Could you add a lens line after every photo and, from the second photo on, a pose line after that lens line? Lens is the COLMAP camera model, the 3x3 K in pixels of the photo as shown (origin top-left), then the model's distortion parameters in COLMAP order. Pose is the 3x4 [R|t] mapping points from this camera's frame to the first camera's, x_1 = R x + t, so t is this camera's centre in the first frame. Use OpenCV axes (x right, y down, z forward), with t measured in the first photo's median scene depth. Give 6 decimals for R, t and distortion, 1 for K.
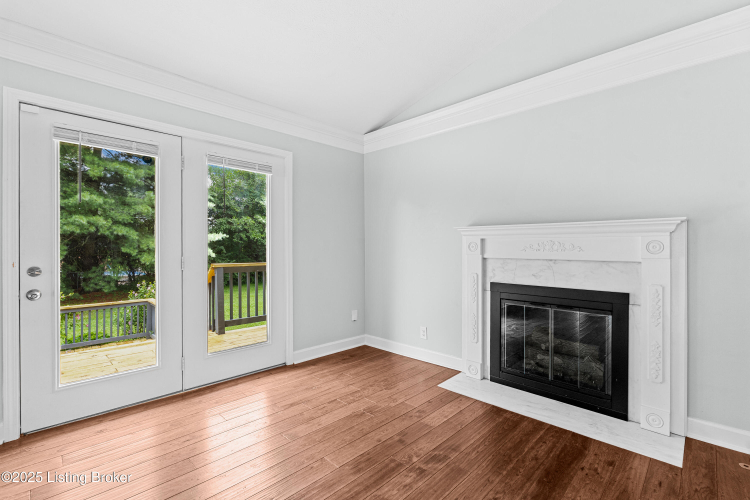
lens RADIAL K [[338.9, 0, 375.0], [0, 338.9, 250.0], [0, 0, 1]] dist [0.001278, 0.000031]
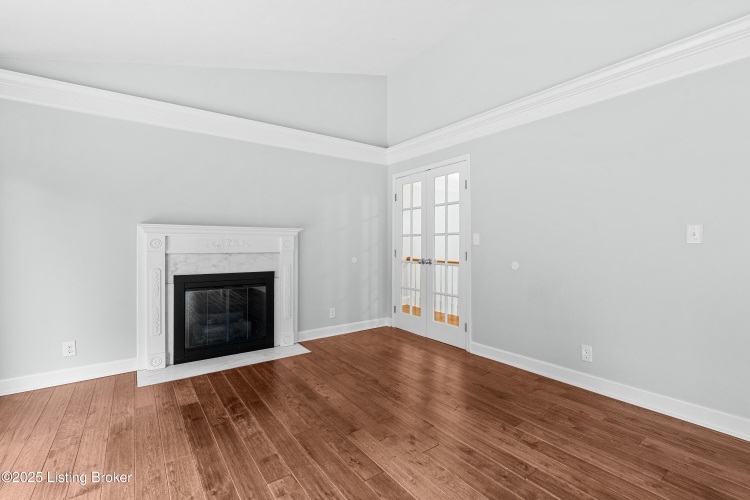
lens RADIAL K [[338.9, 0, 375.0], [0, 338.9, 250.0], [0, 0, 1]] dist [0.001278, 0.000031]
pose [[0.182306, -0.016227, 0.983108, -0.707155], [0.007320, 0.999858, 0.015146, 0.000060], [-0.983215, 0.004435, 0.182399, 0.174851]]
